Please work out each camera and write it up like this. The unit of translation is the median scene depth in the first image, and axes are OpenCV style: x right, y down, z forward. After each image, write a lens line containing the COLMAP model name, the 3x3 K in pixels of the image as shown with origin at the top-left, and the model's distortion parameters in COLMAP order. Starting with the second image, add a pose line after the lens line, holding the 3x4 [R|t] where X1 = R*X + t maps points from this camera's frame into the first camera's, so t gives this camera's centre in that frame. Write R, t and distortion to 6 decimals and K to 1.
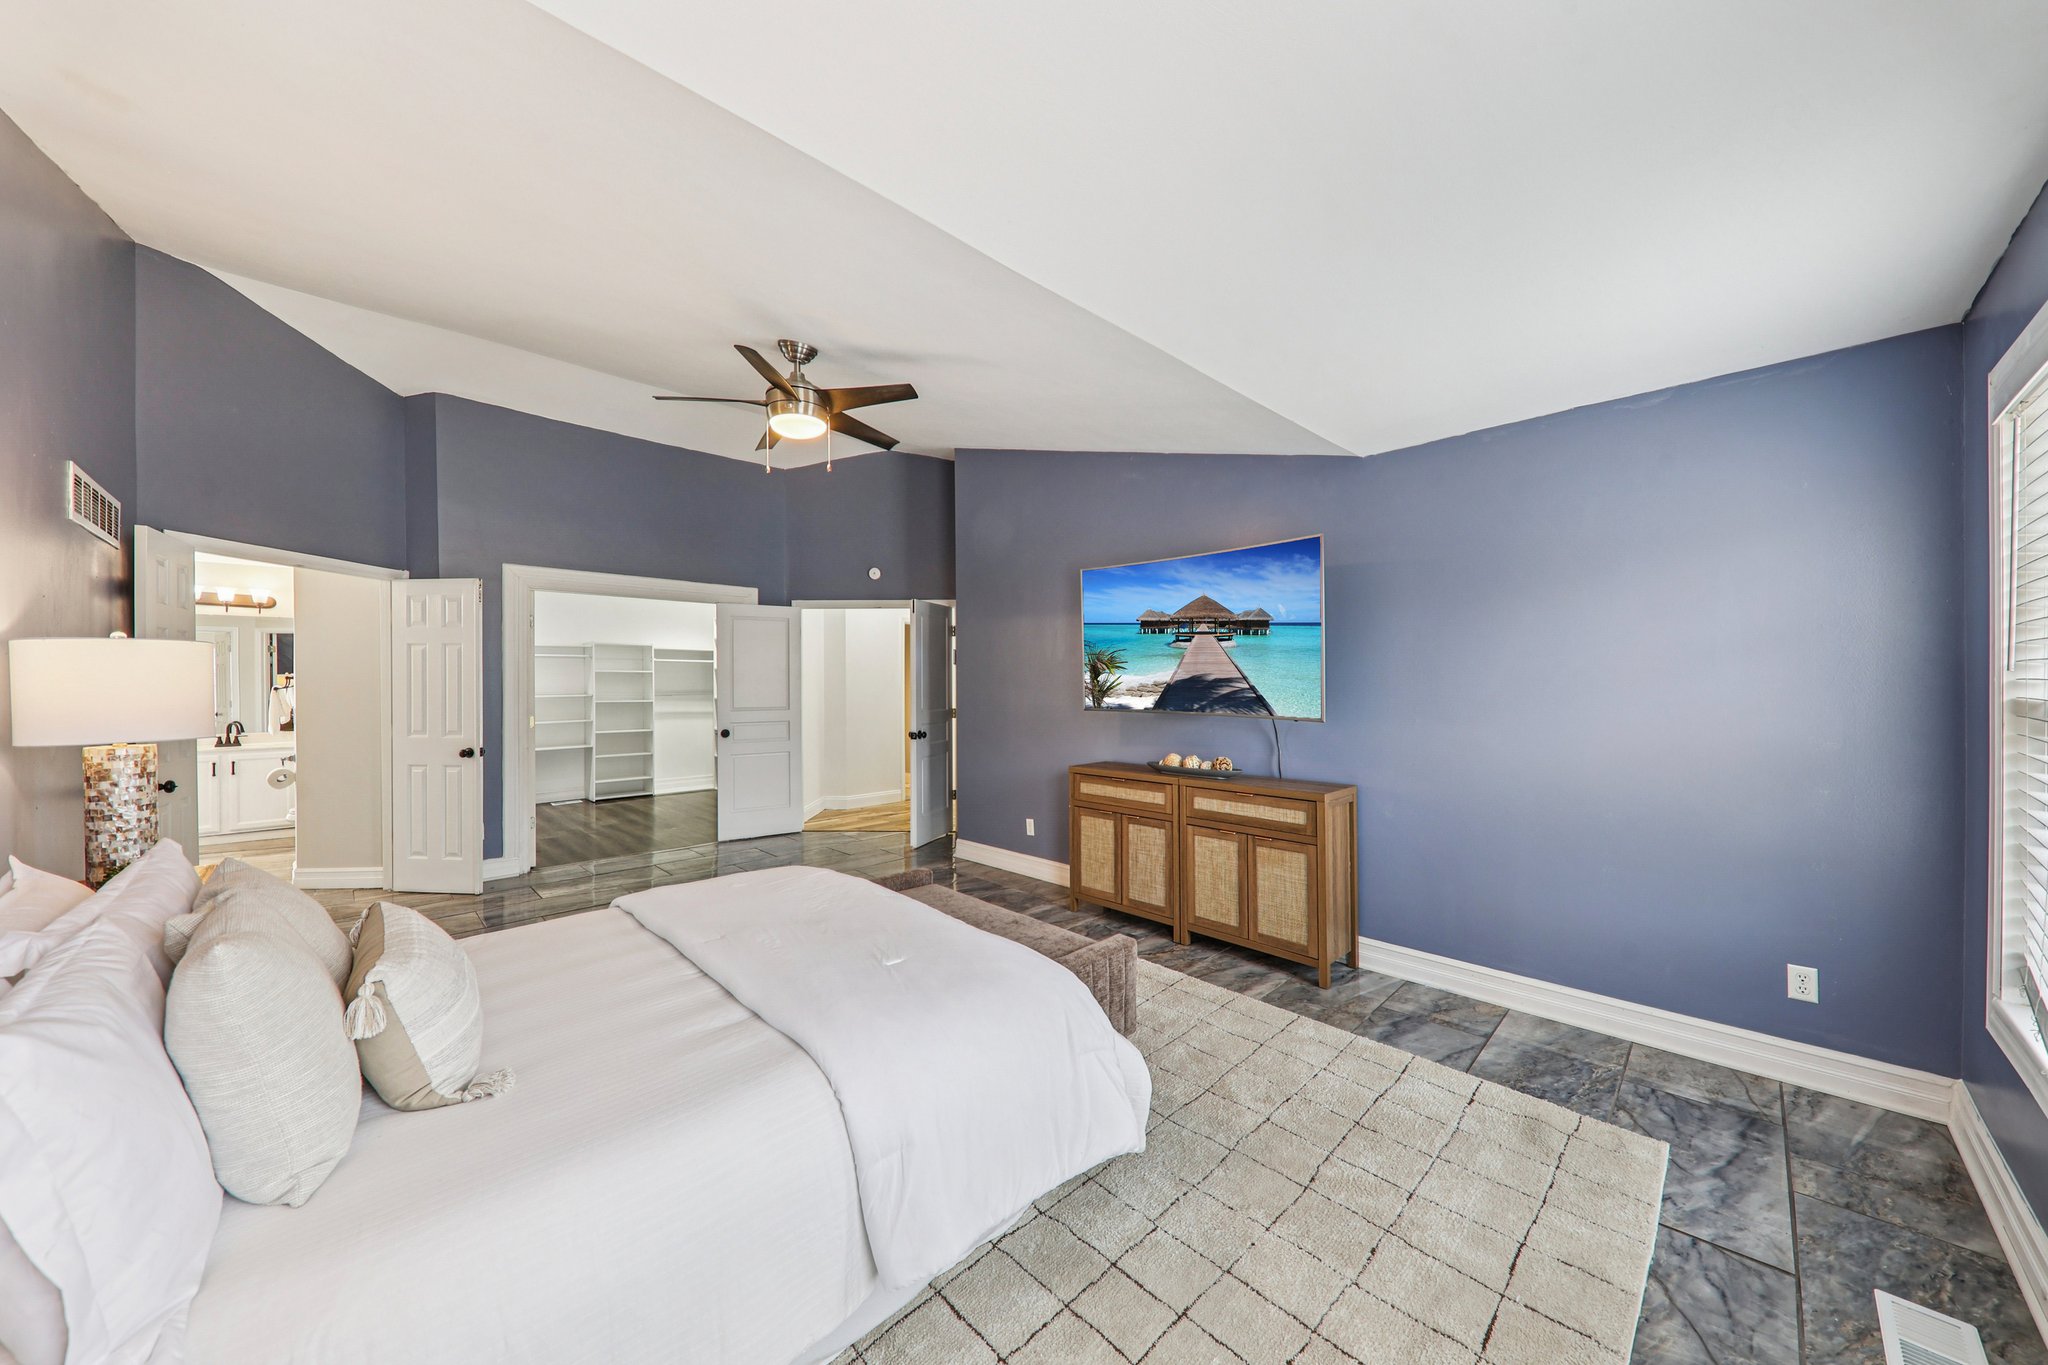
lens RADIAL K [[708.9, 0, 1015.4], [0, 708.9, 680.5], [0, 0, 1]] dist [-0.008793, -0.000705]
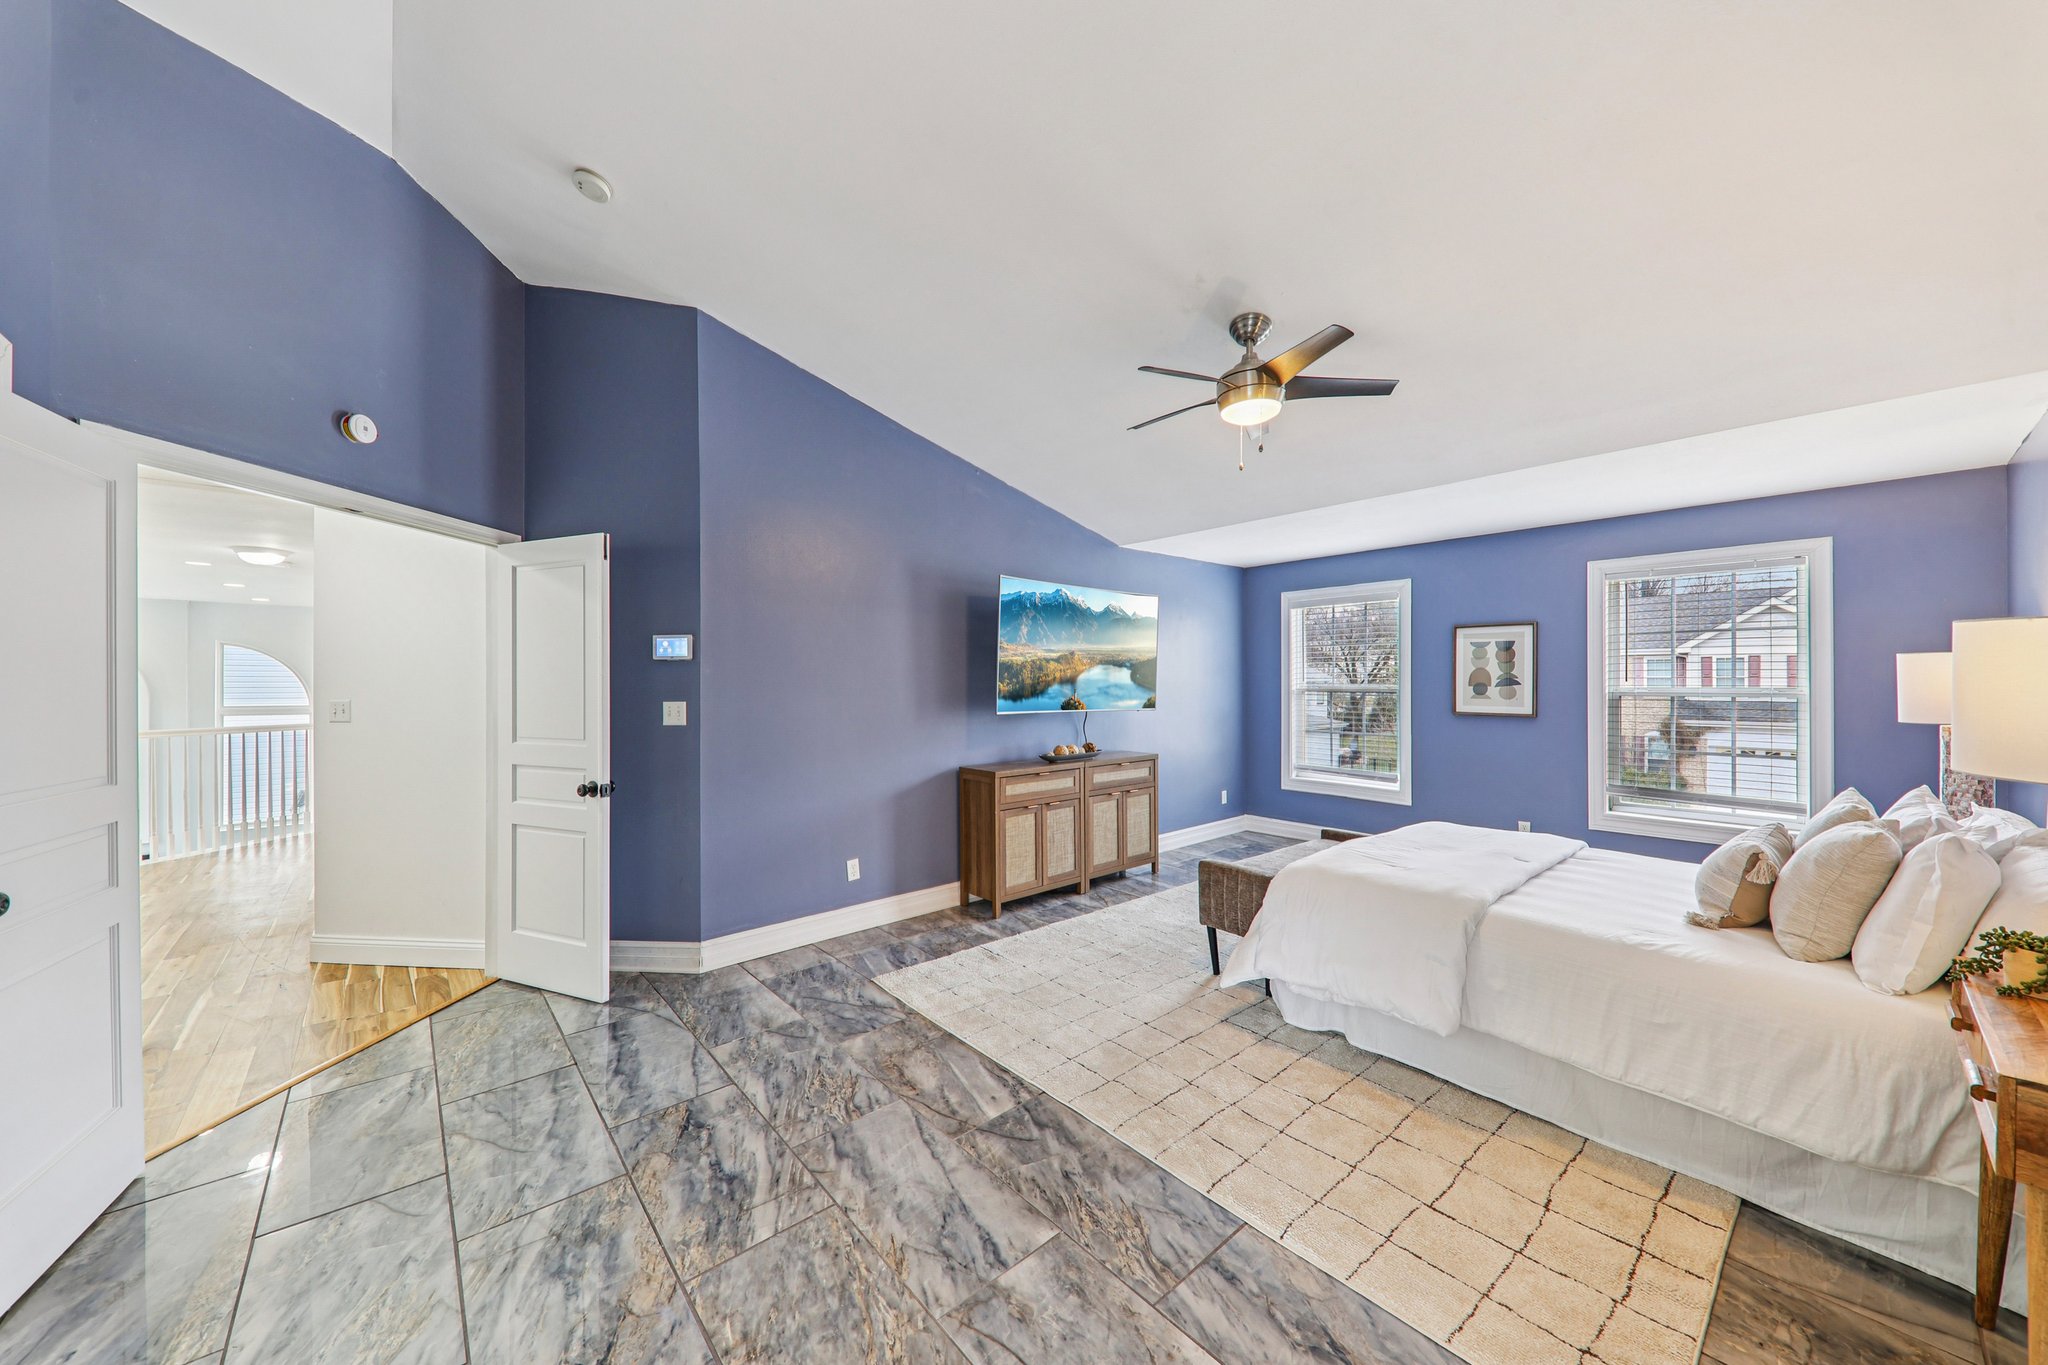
lens RADIAL K [[708.9, 0, 1016.7], [0, 708.9, 680.7], [0, 0, 1]] dist [-0.008793, -0.000705]
pose [[0.041816, -0.000741, 0.999125, -0.962463], [-0.007452, 0.999972, 0.001053, -0.007151], [-0.999098, -0.007490, 0.041809, 0.995198]]
